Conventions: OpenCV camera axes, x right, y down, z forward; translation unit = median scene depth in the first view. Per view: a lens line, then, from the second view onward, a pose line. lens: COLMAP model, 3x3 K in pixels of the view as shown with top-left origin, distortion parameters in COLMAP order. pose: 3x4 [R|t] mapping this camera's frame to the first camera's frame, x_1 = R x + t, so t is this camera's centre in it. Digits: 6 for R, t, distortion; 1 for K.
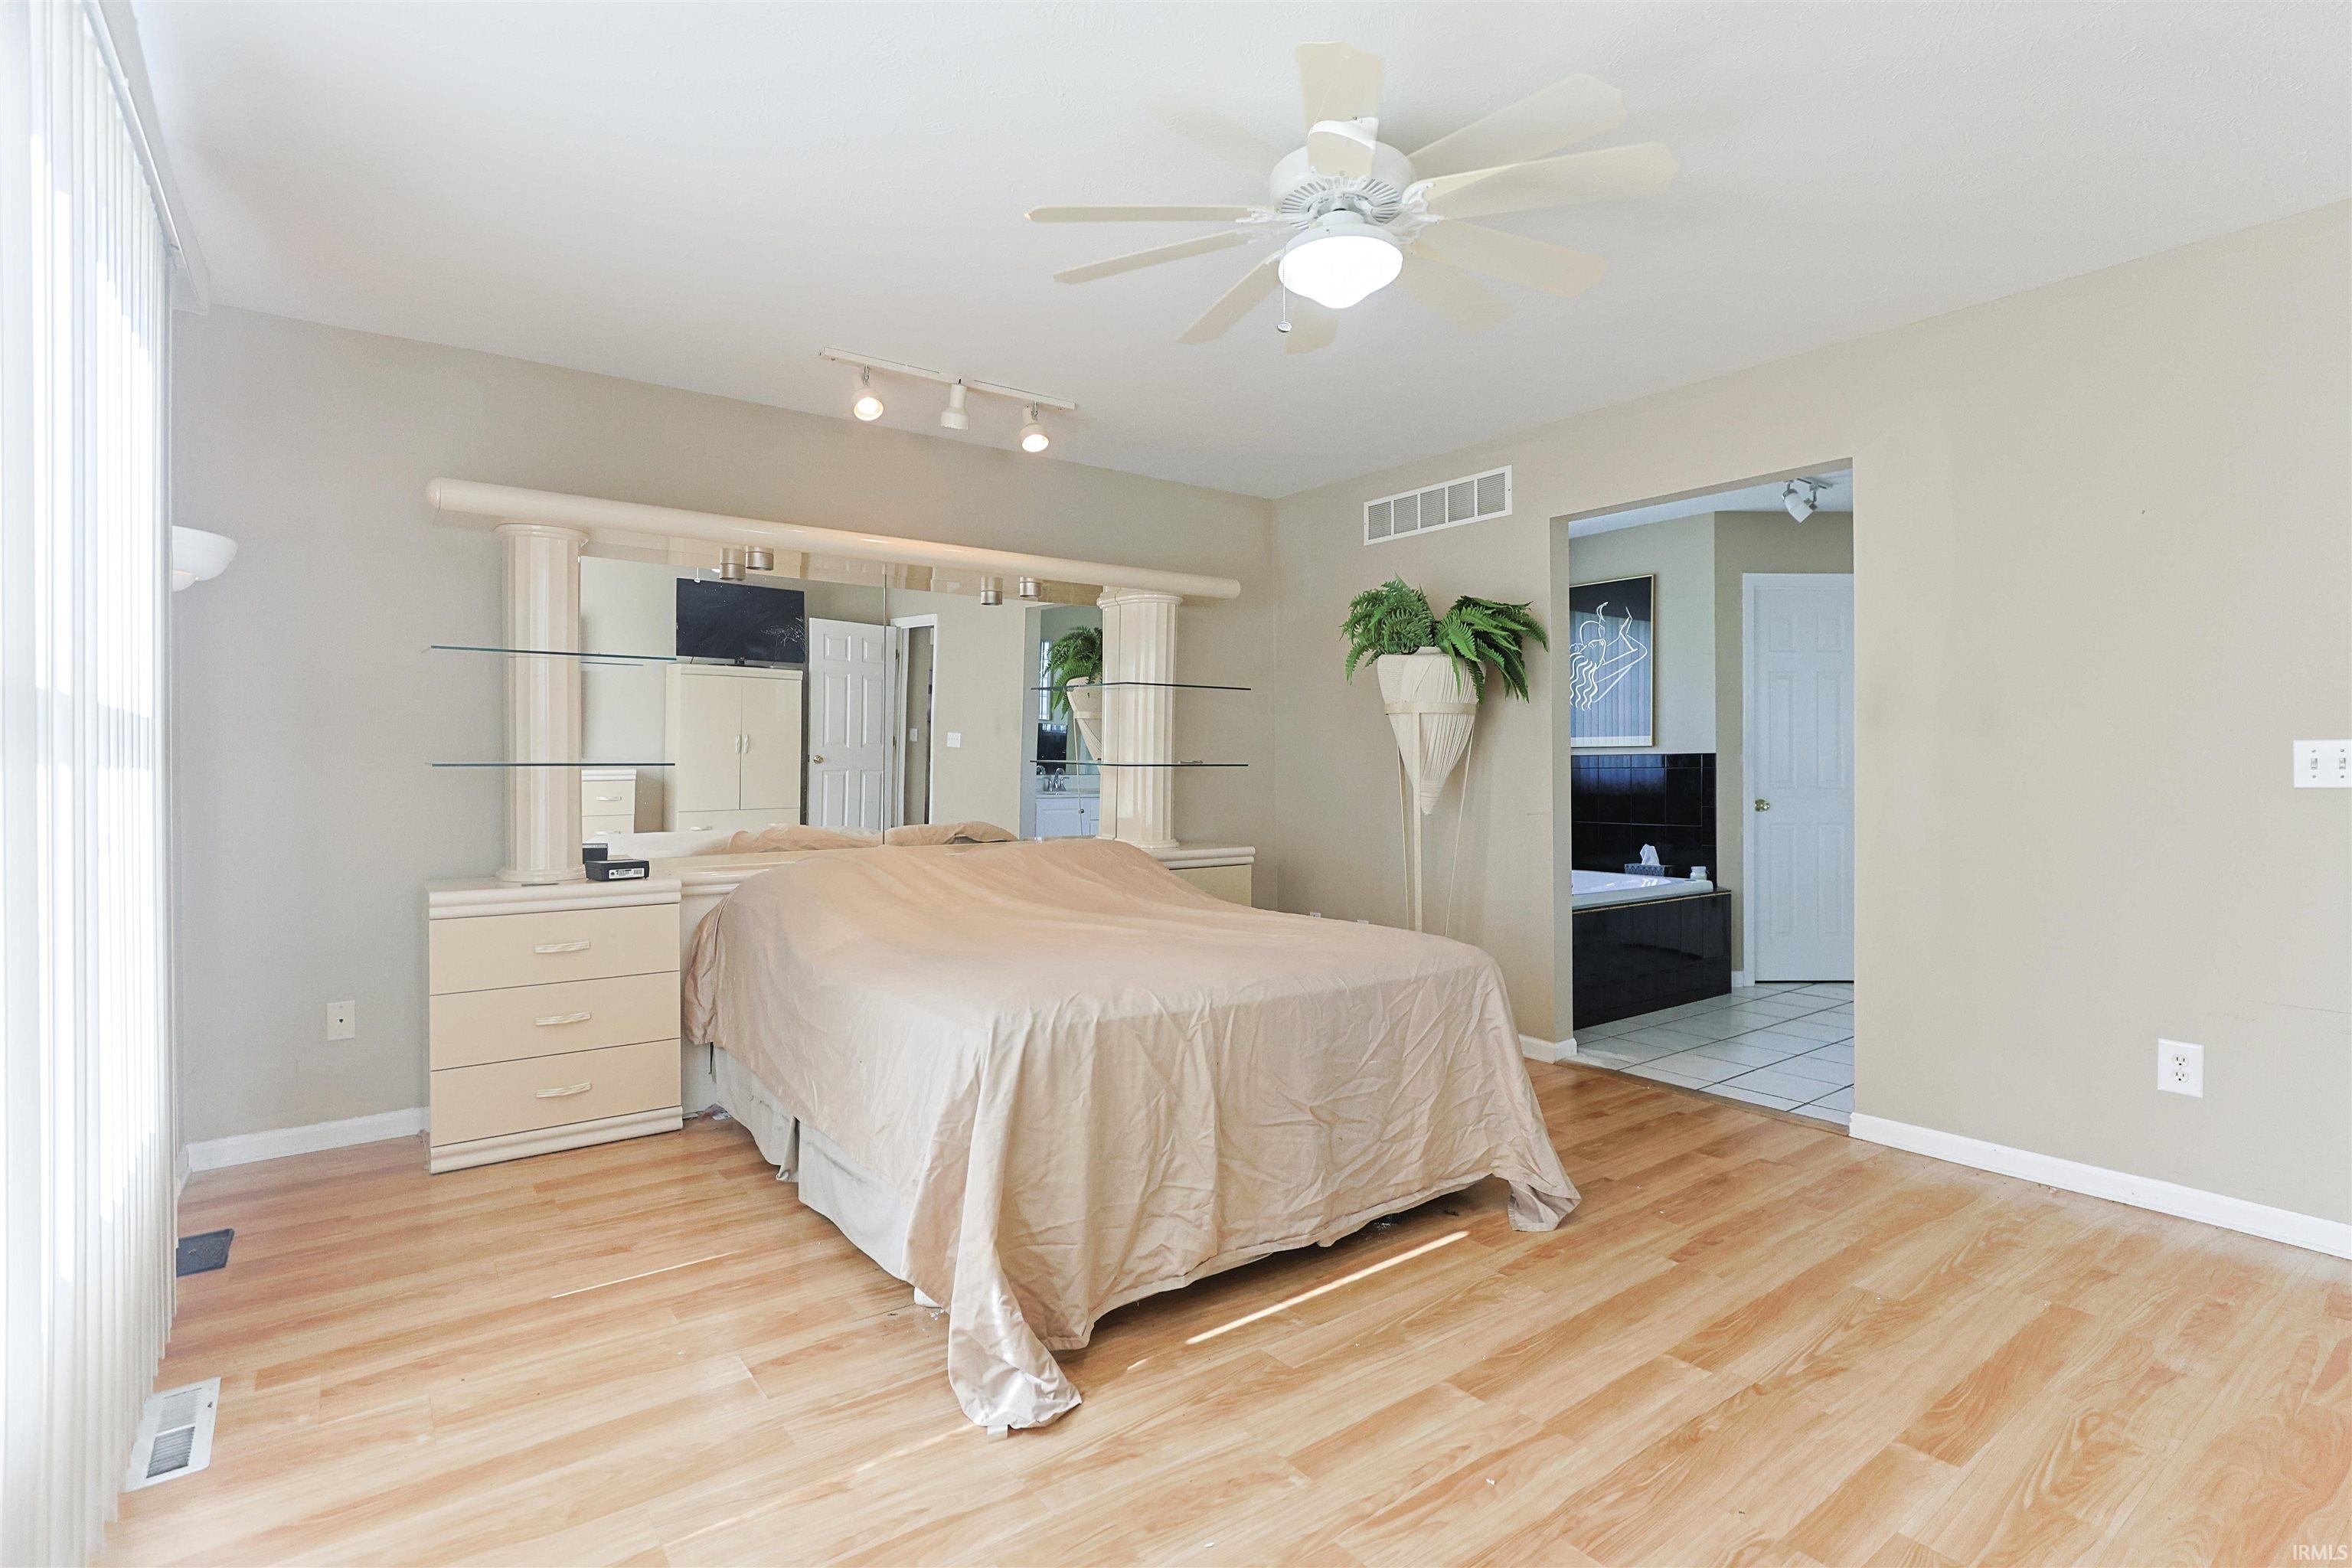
lens RADIAL K [[1172.3, 0, 1182.8], [0, 1172.3, 784.2], [0, 0, 1]] dist [-0.015681, 0.005809]
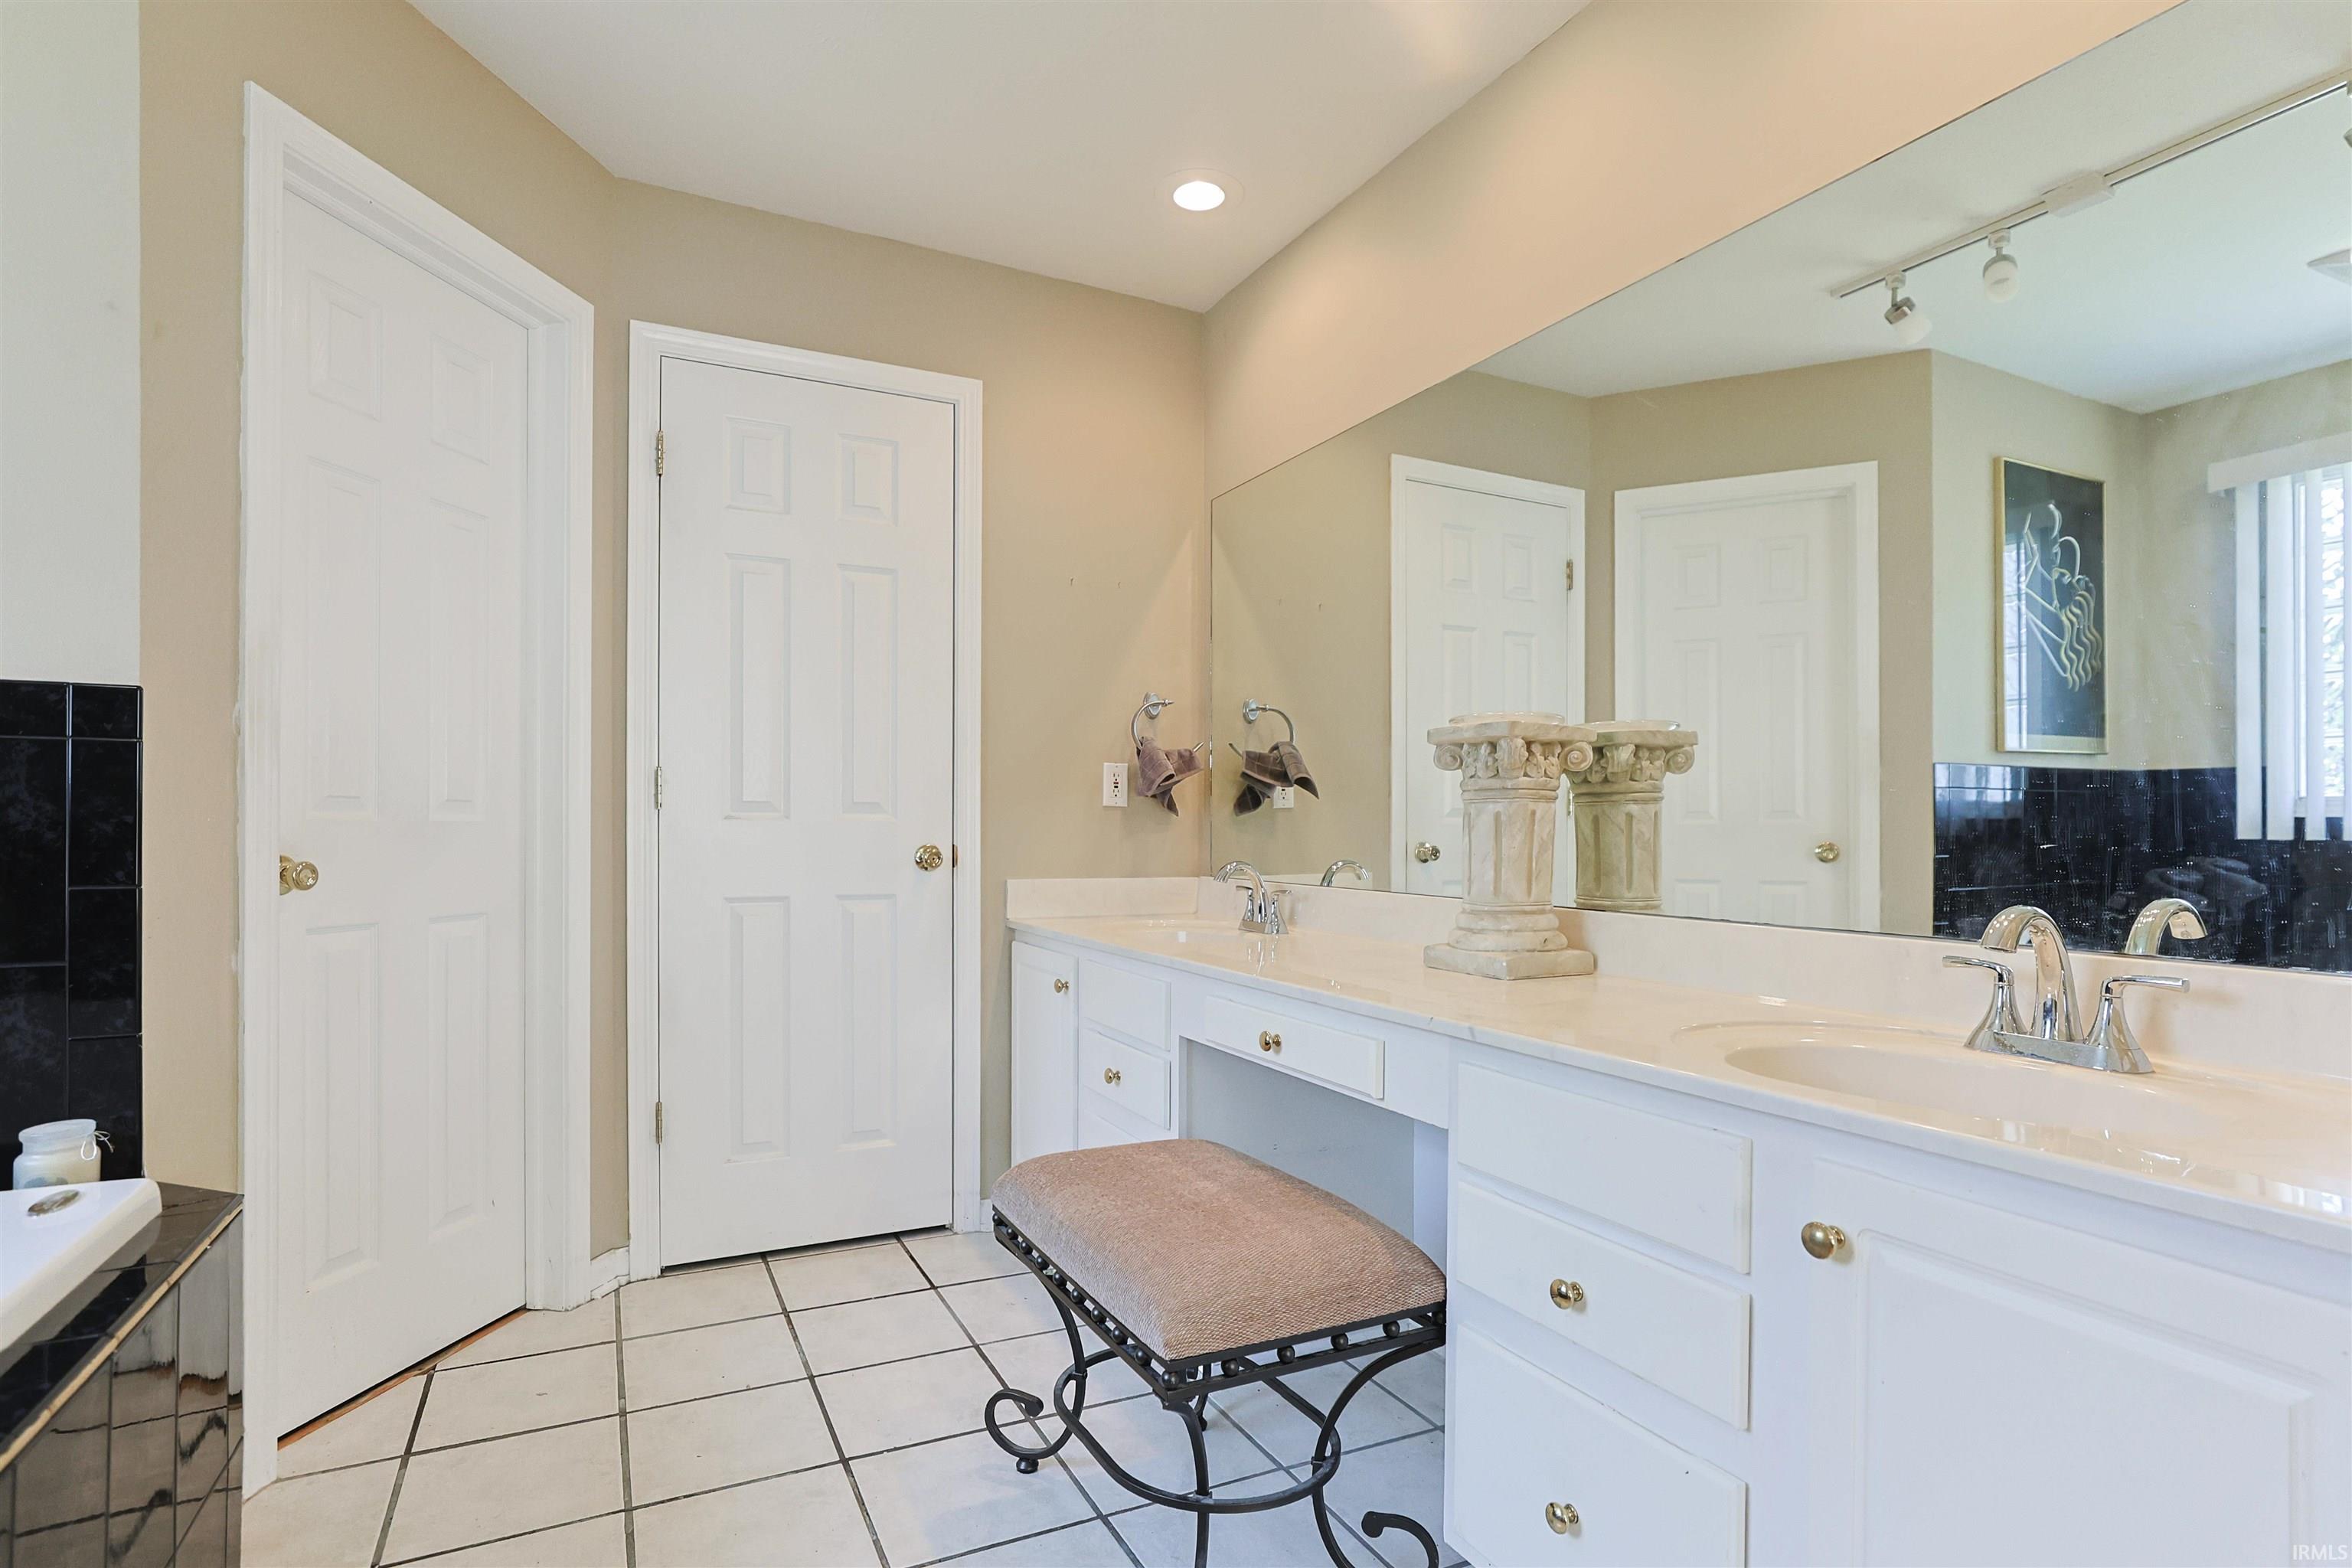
lens RADIAL K [[1172.3, 0, 1216.1], [0, 1172.3, 821.8], [0, 0, 1]] dist [-0.015681, 0.005809]
pose [[0.172274, 0.006762, 0.985026, 0.234094], [0.000392, 0.999976, -0.006933, 0.006402], [-0.985049, 0.001581, 0.172267, 0.701980]]
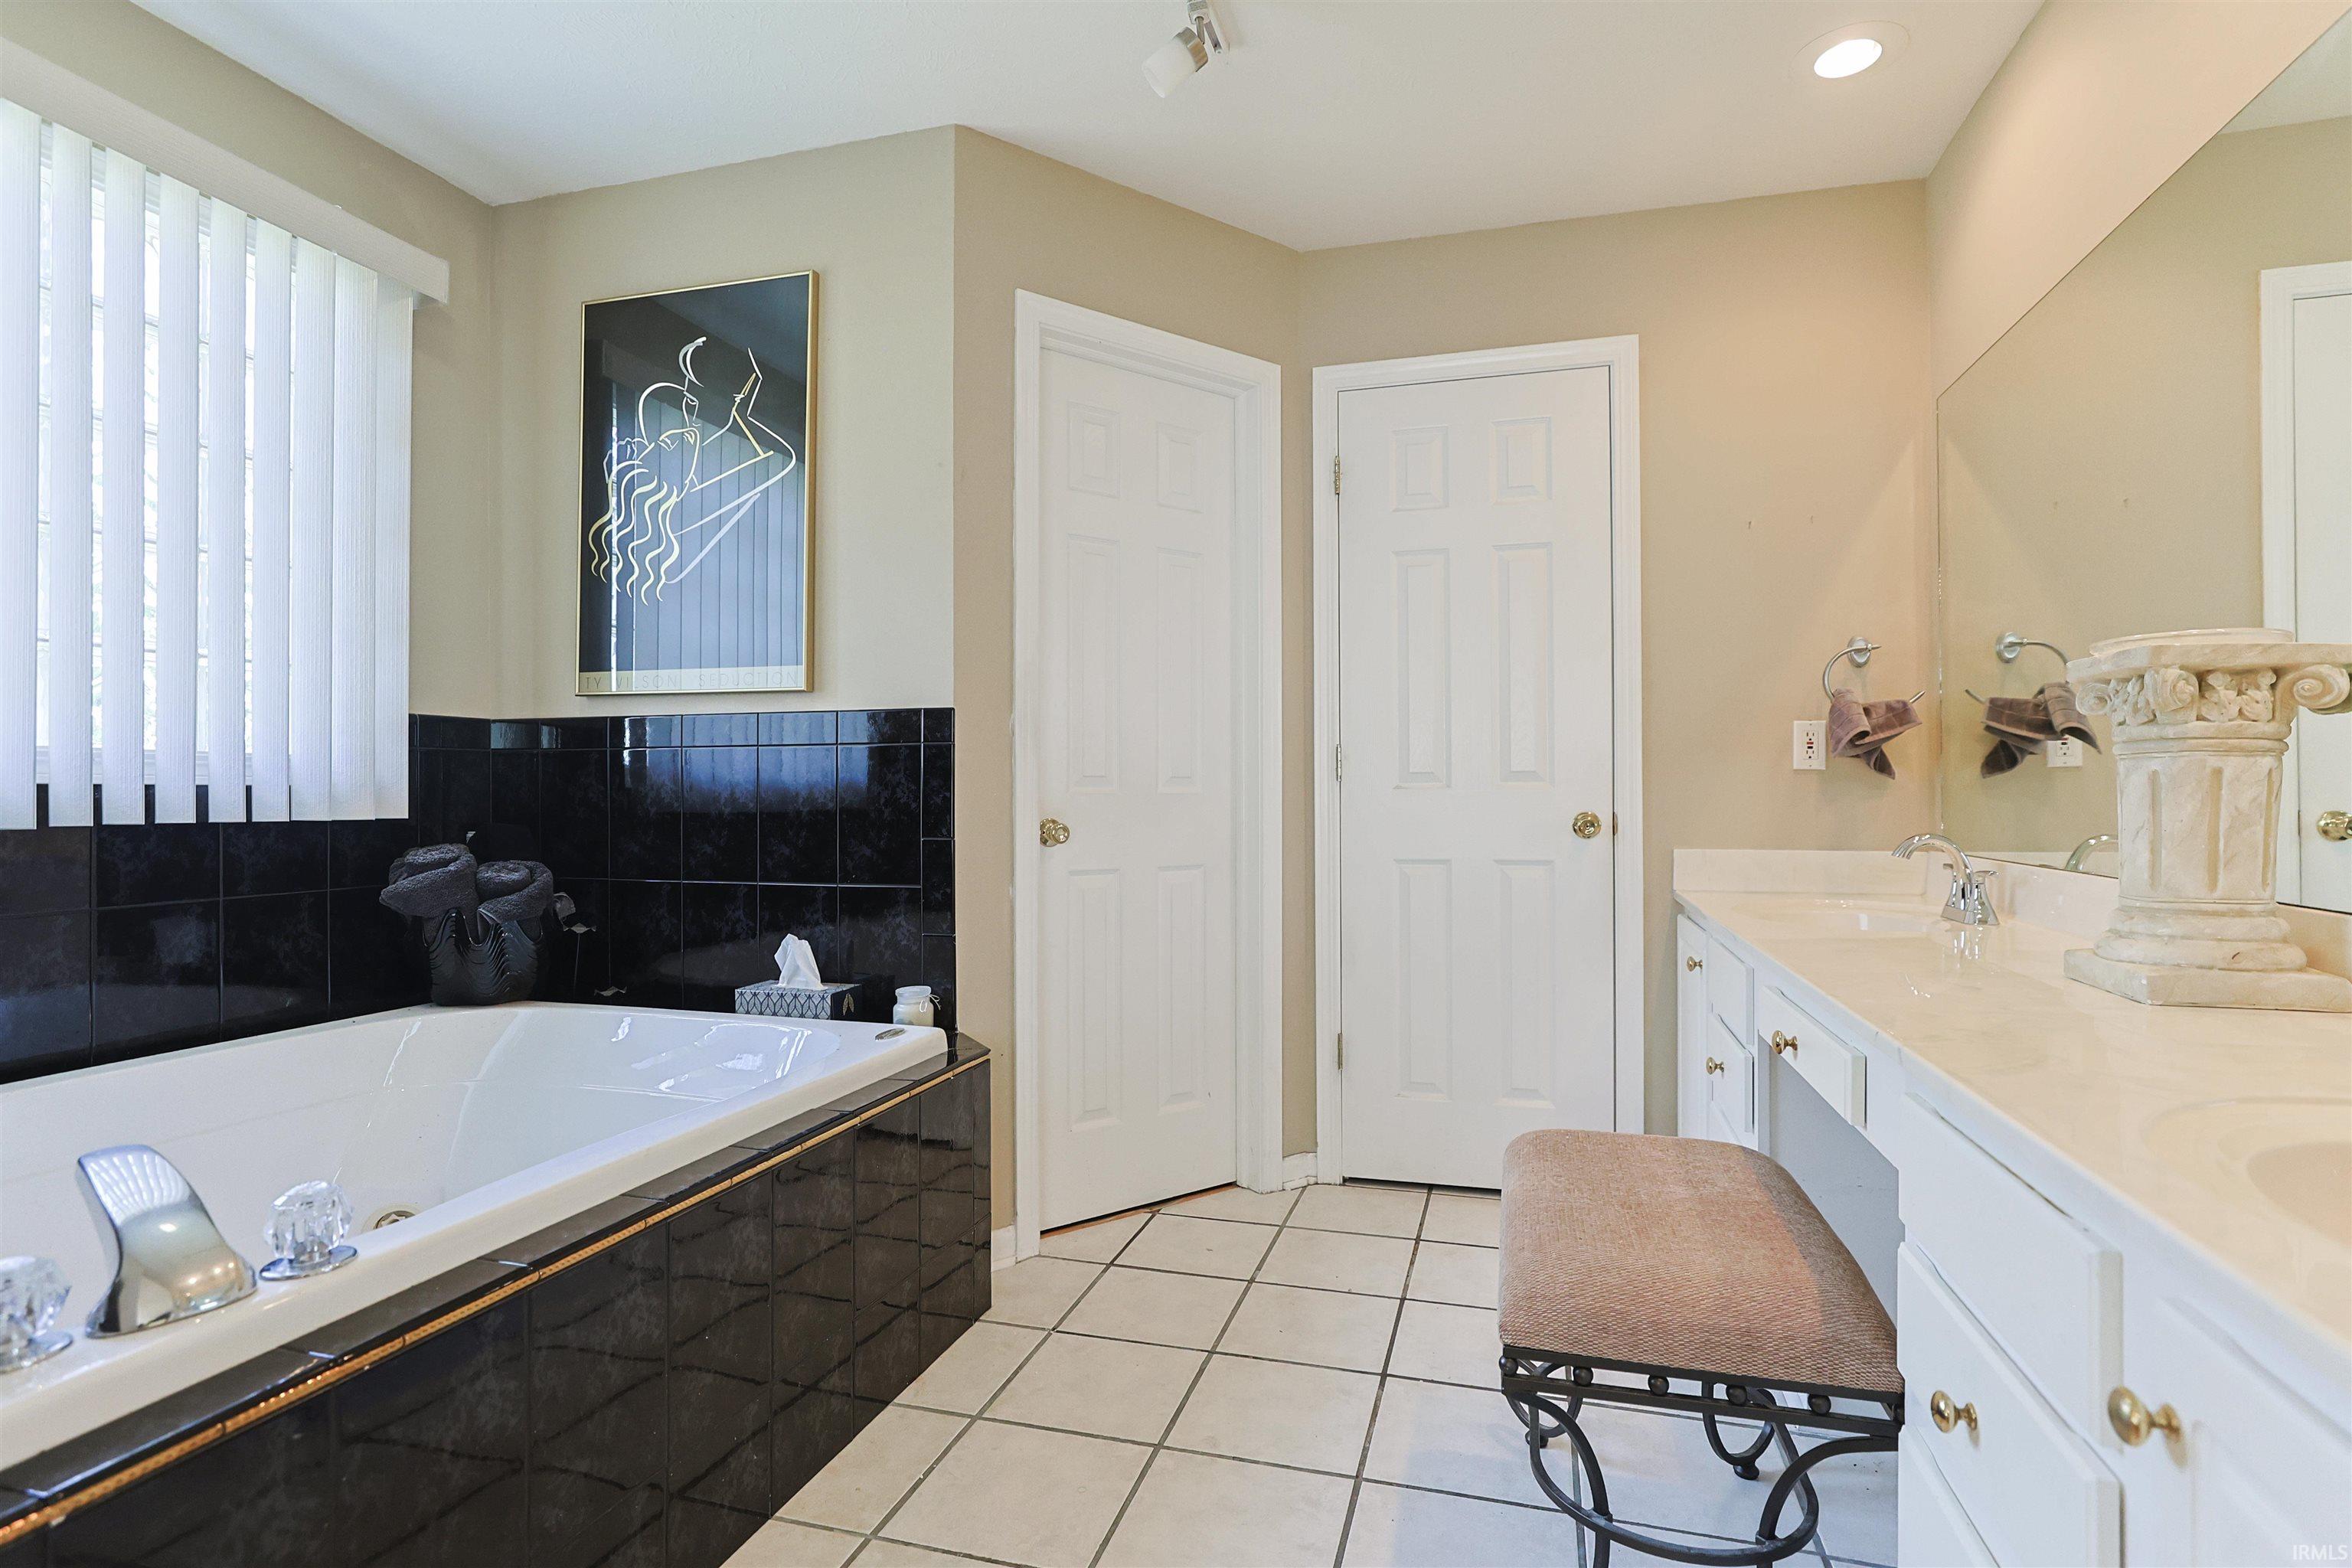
lens RADIAL K [[1172.3, 0, 1218.6], [0, 1172.3, 776.5], [0, 0, 1]] dist [-0.015681, 0.005809]
pose [[0.792735, 0.006842, 0.609528, 0.276239], [0.005628, 0.999812, -0.018543, 0.005720], [-0.609540, 0.018130, 0.792548, 0.610903]]
